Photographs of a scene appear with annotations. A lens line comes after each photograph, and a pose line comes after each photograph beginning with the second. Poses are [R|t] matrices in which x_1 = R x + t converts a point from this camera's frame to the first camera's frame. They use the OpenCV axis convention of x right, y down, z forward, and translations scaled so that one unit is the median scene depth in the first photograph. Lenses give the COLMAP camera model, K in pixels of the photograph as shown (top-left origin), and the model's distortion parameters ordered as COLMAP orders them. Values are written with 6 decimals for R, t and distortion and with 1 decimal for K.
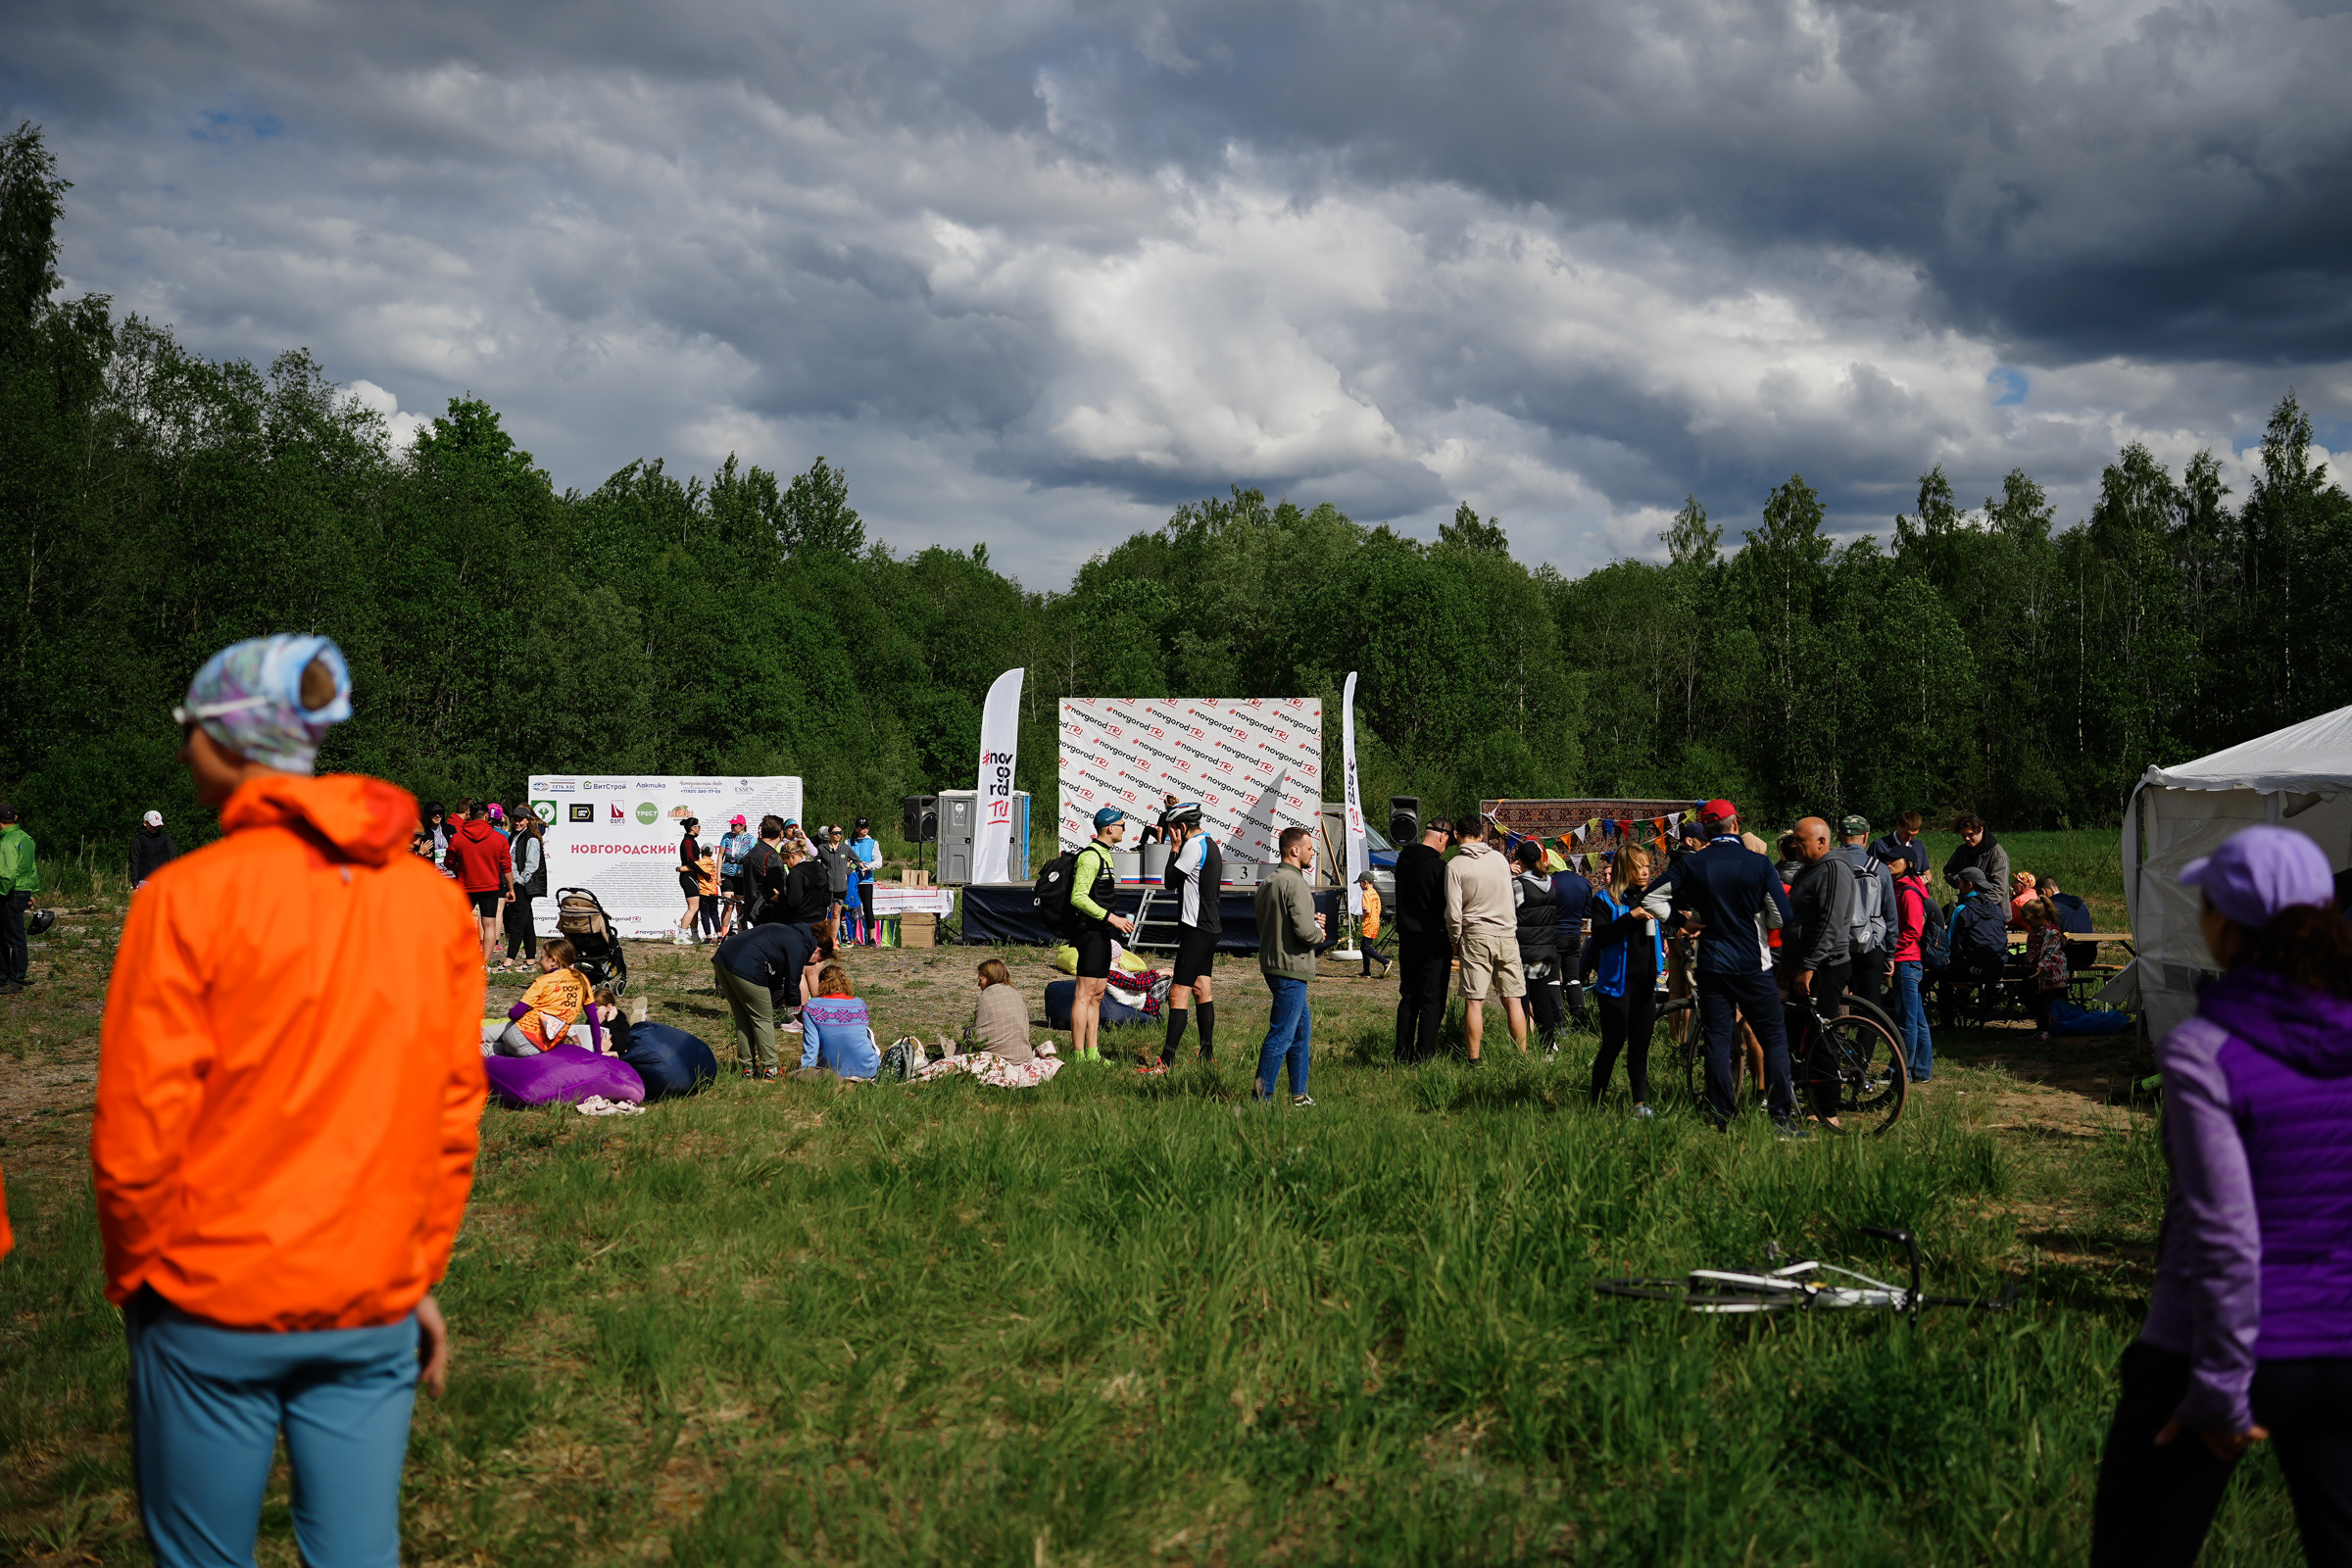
lens RADIAL K [[2323.6, 0, 1176.0], [0, 2323.6, 784.0], [0, 0, 1]] dist [0.004148, 0.174804]
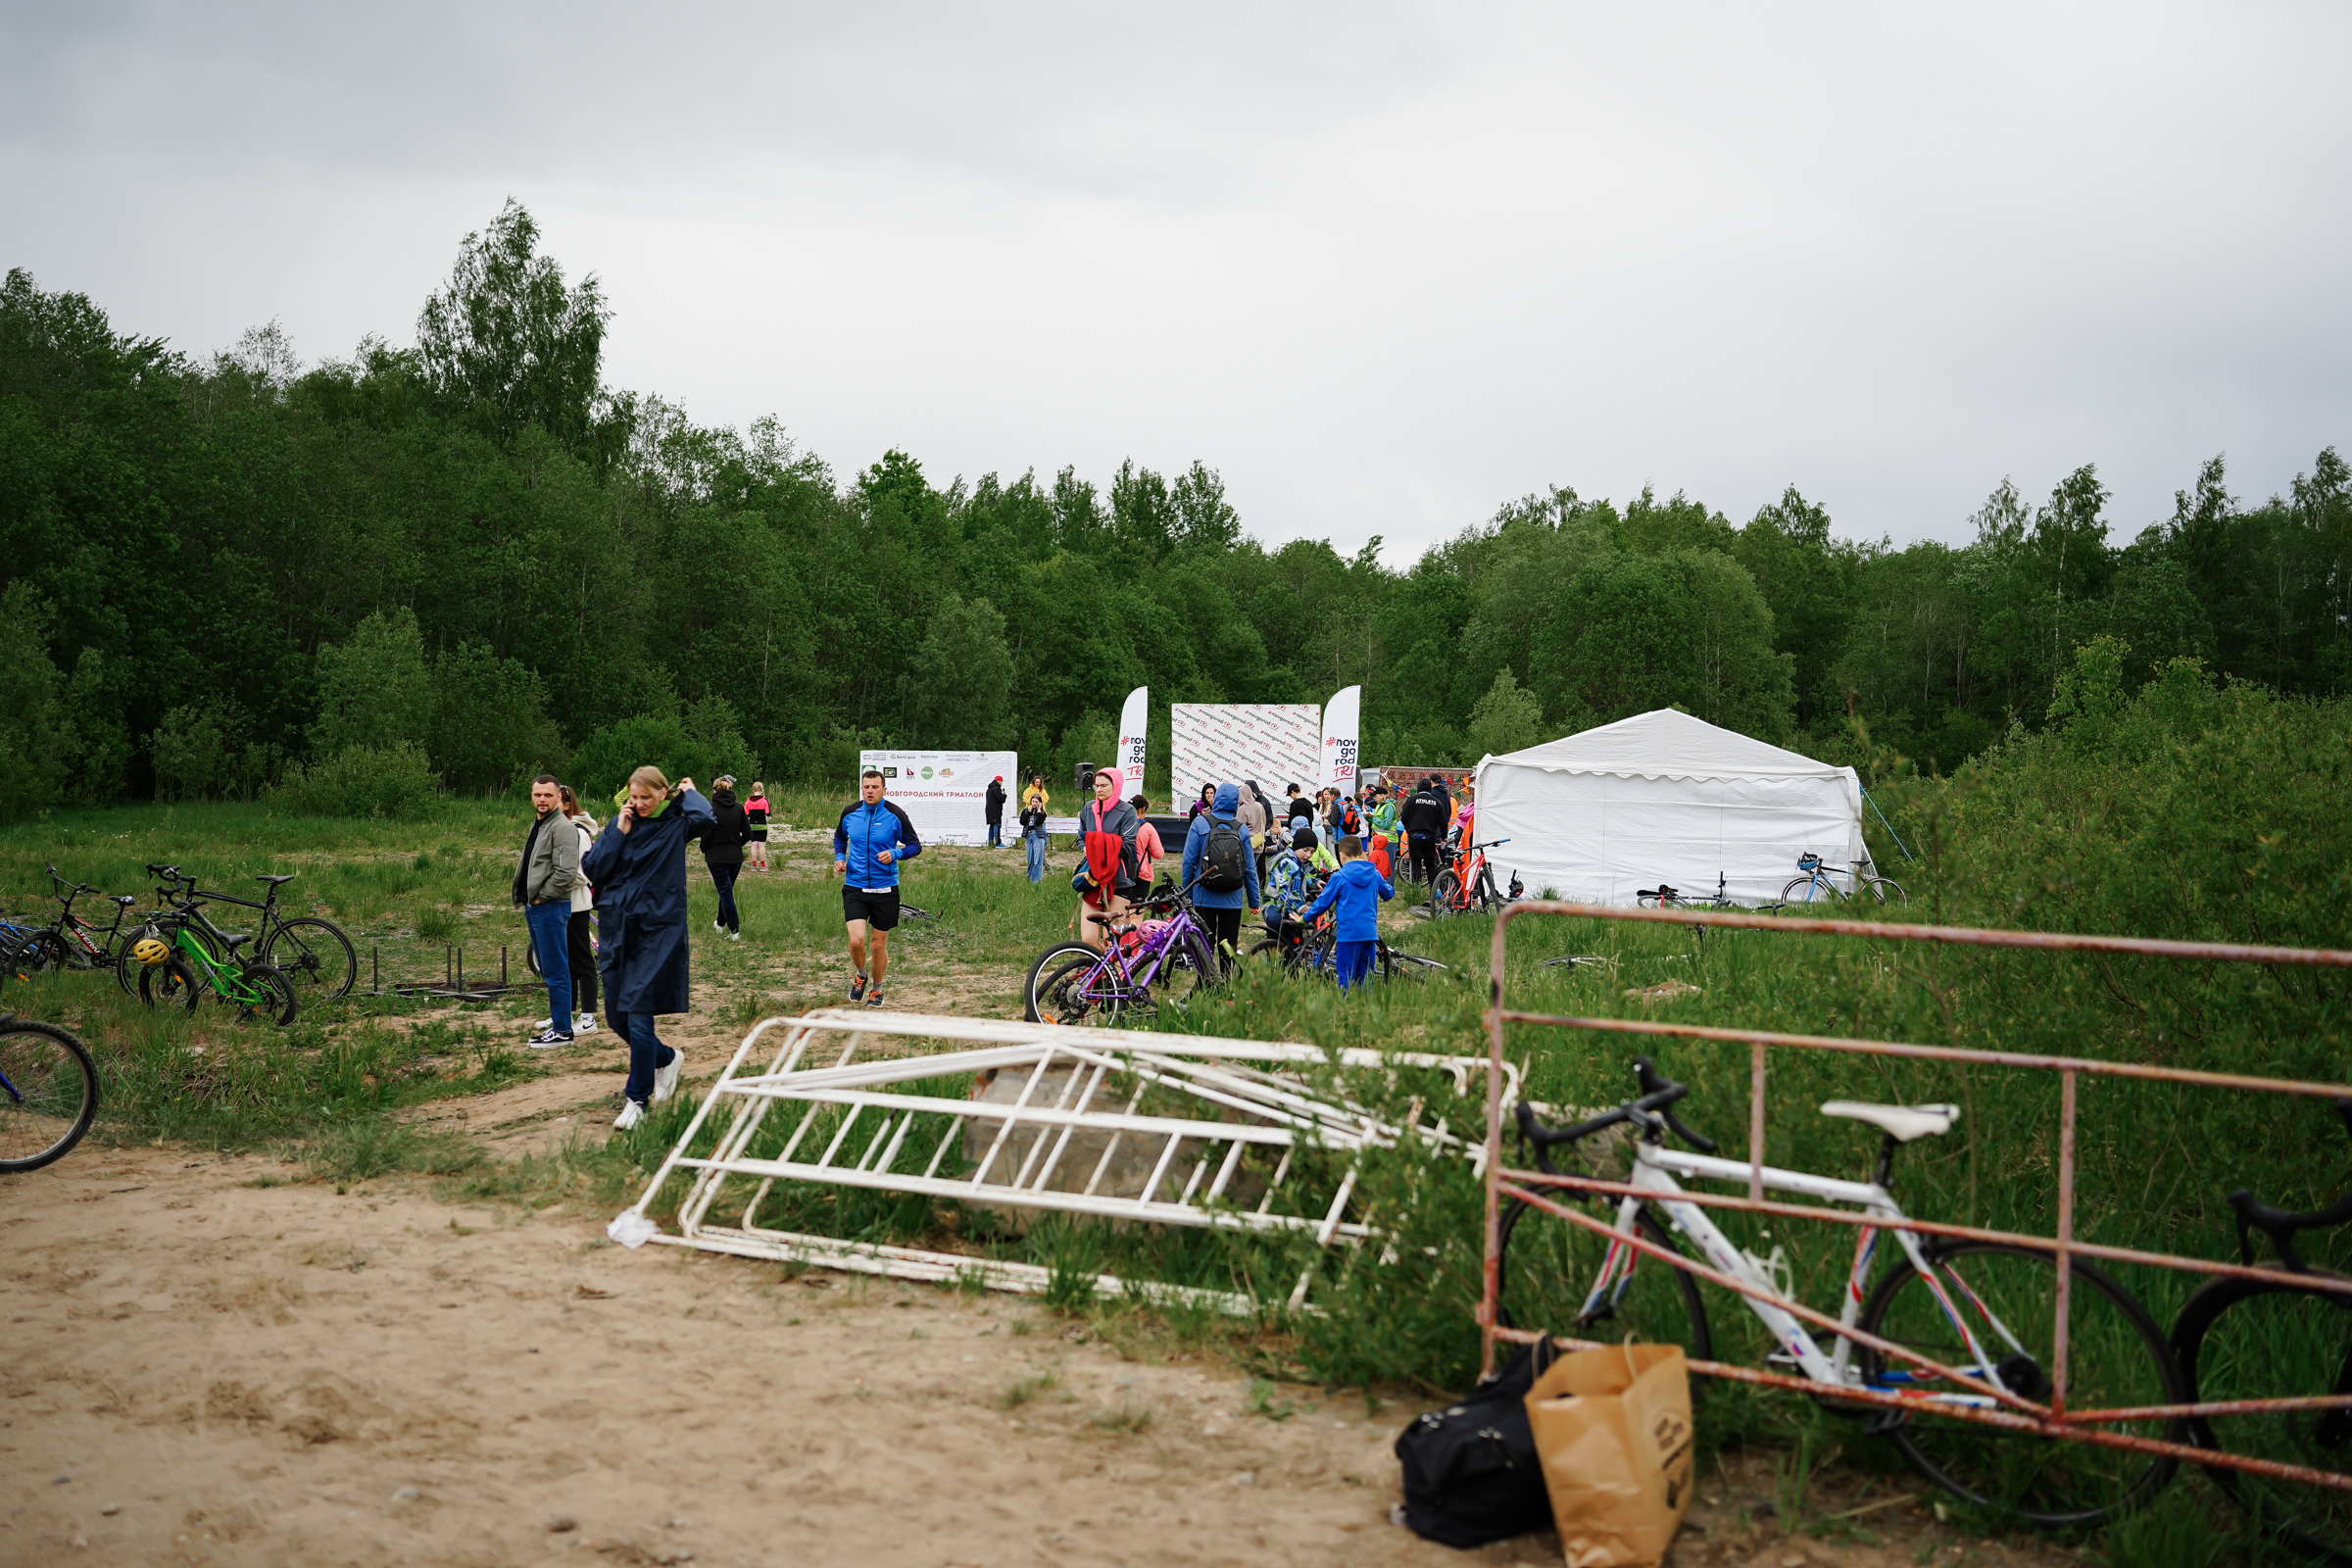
lens RADIAL K [[2323.6, 0, 1176.0], [0, 2323.6, 784.0], [0, 0, 1]] dist [0.004148, 0.174804]
pose [[0.980528, 0.005058, -0.196315, 0.126952], [-0.001188, 0.999803, 0.019828, -0.005867], [0.196376, -0.019209, 0.980340, -0.283208]]
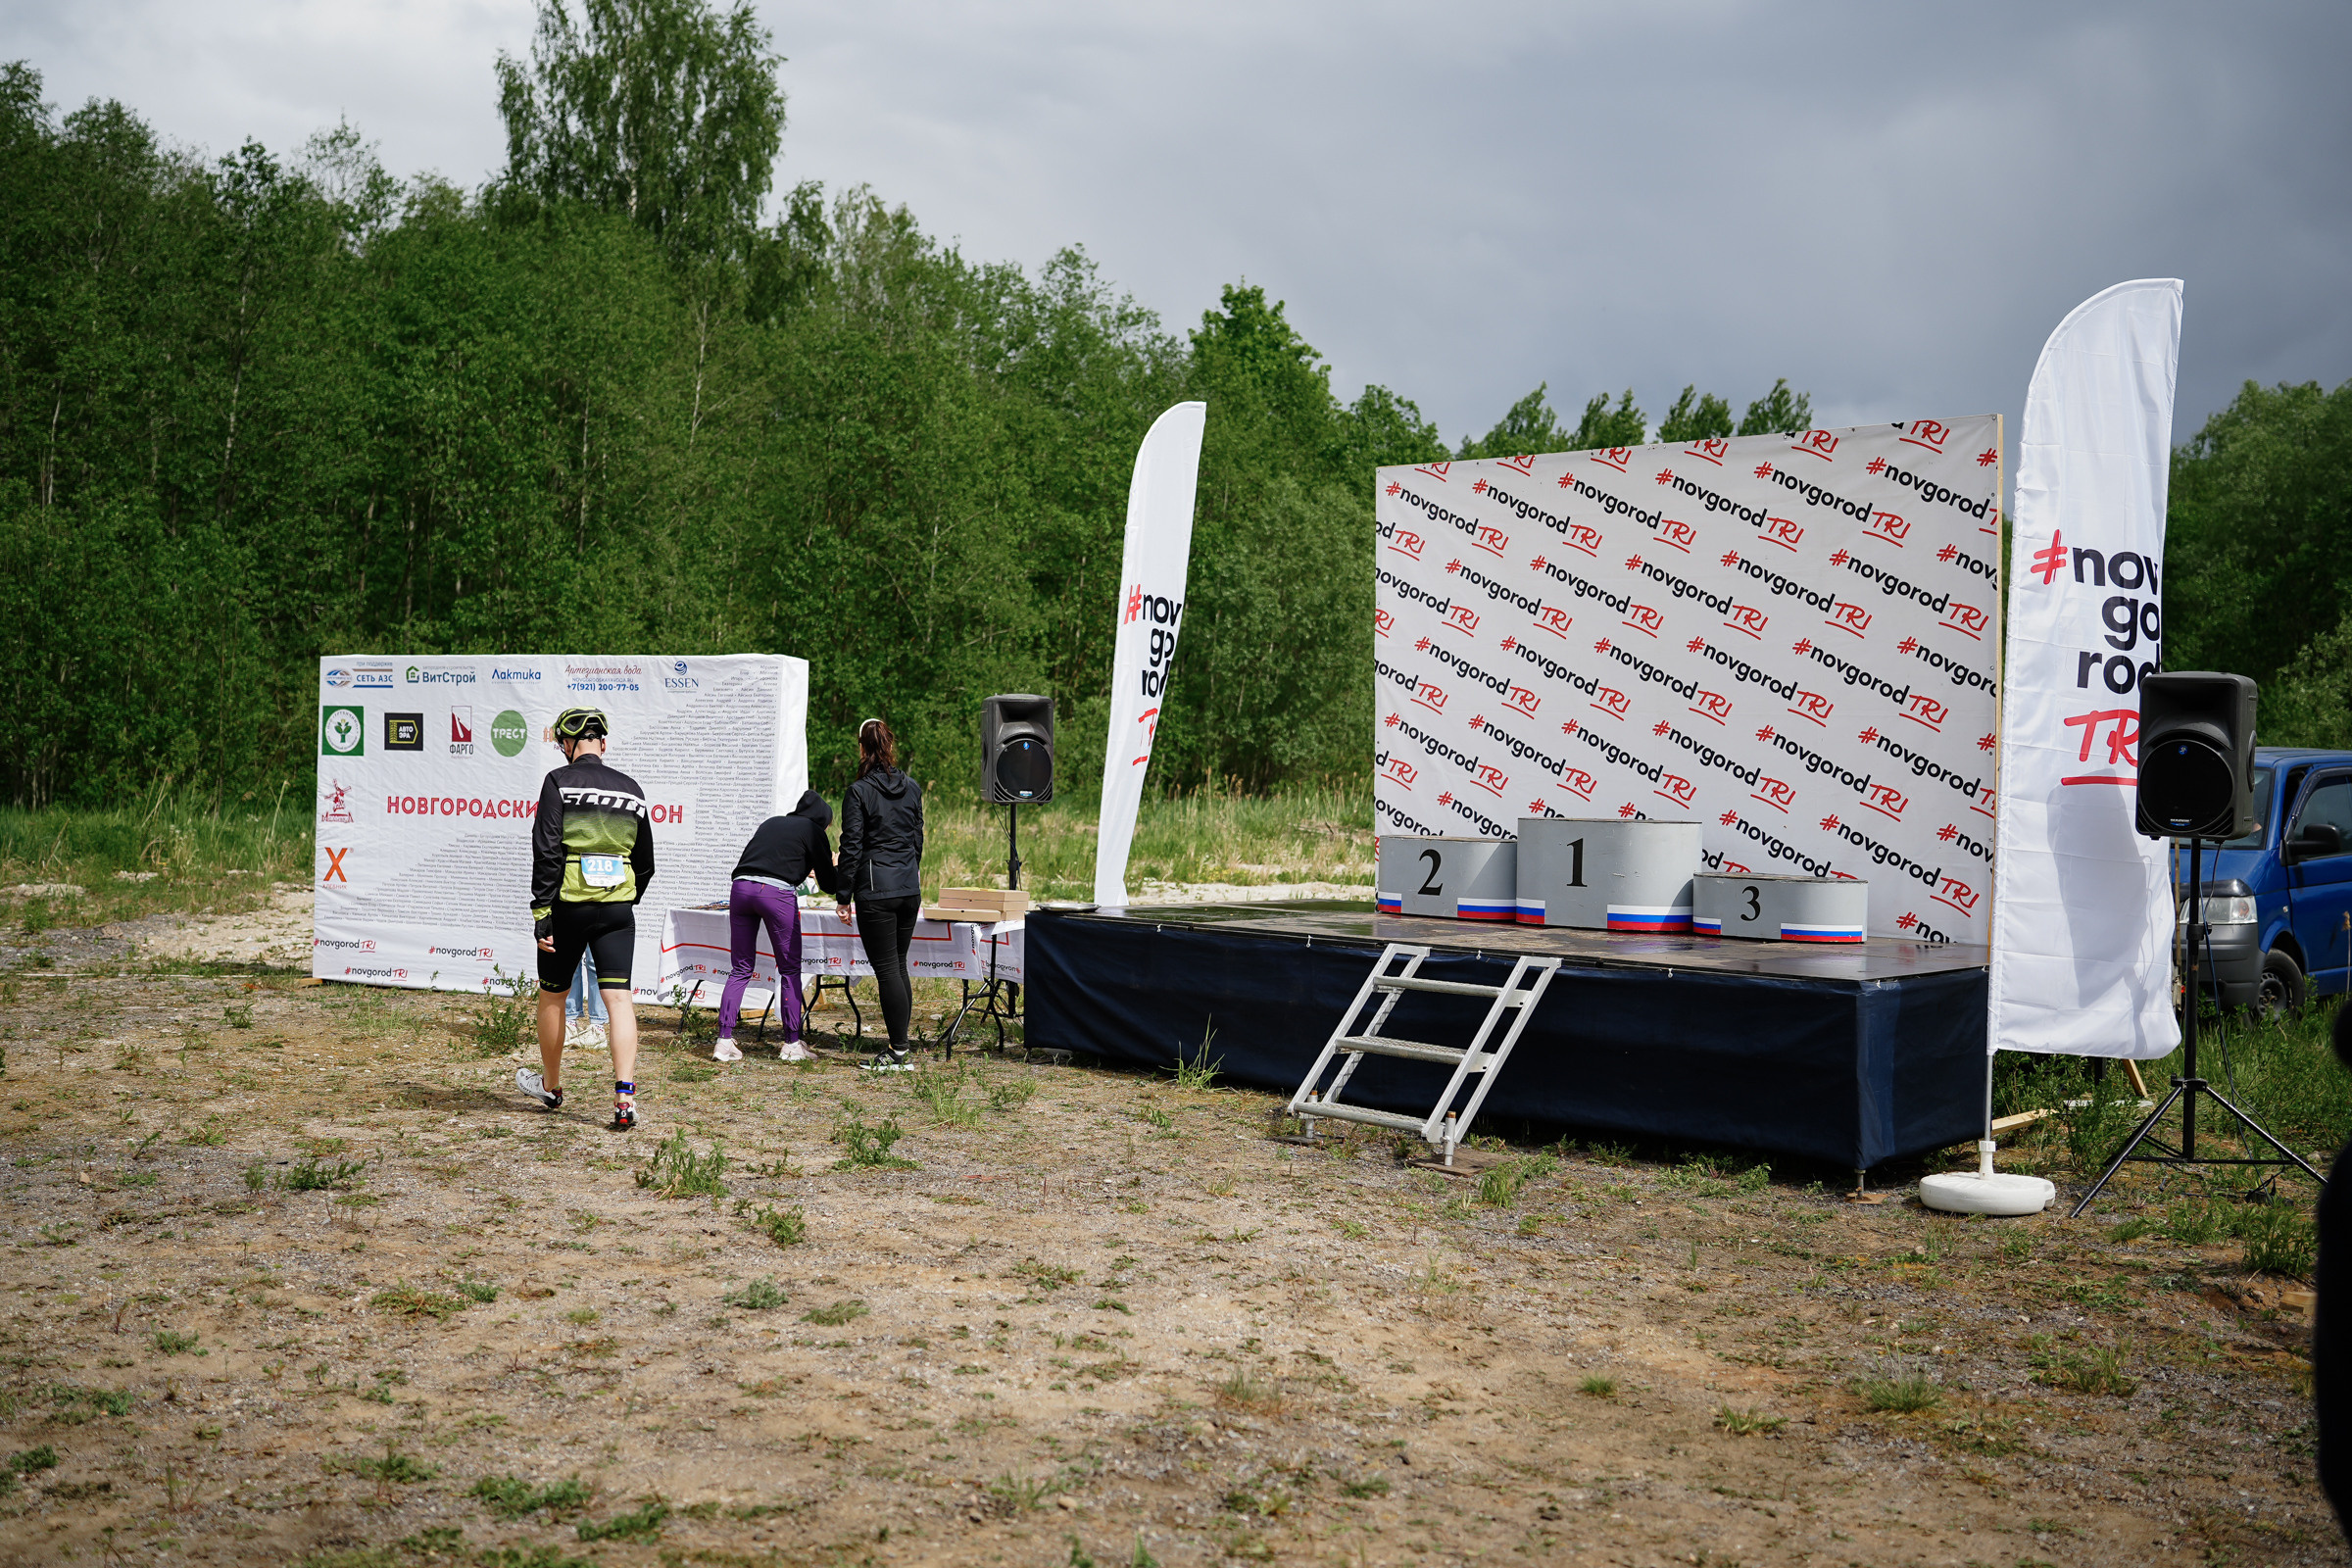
lens RADIAL K [[2323.6, 0, 1176.0], [0, 2323.6, 784.0], [0, 0, 1]] dist [0.004148, 0.174804]
pose [[0.901172, 0.013418, -0.433253, 0.045814], [-0.010436, 0.999903, 0.009261, 0.007626], [0.433335, -0.003824, 0.901225, 0.278106]]
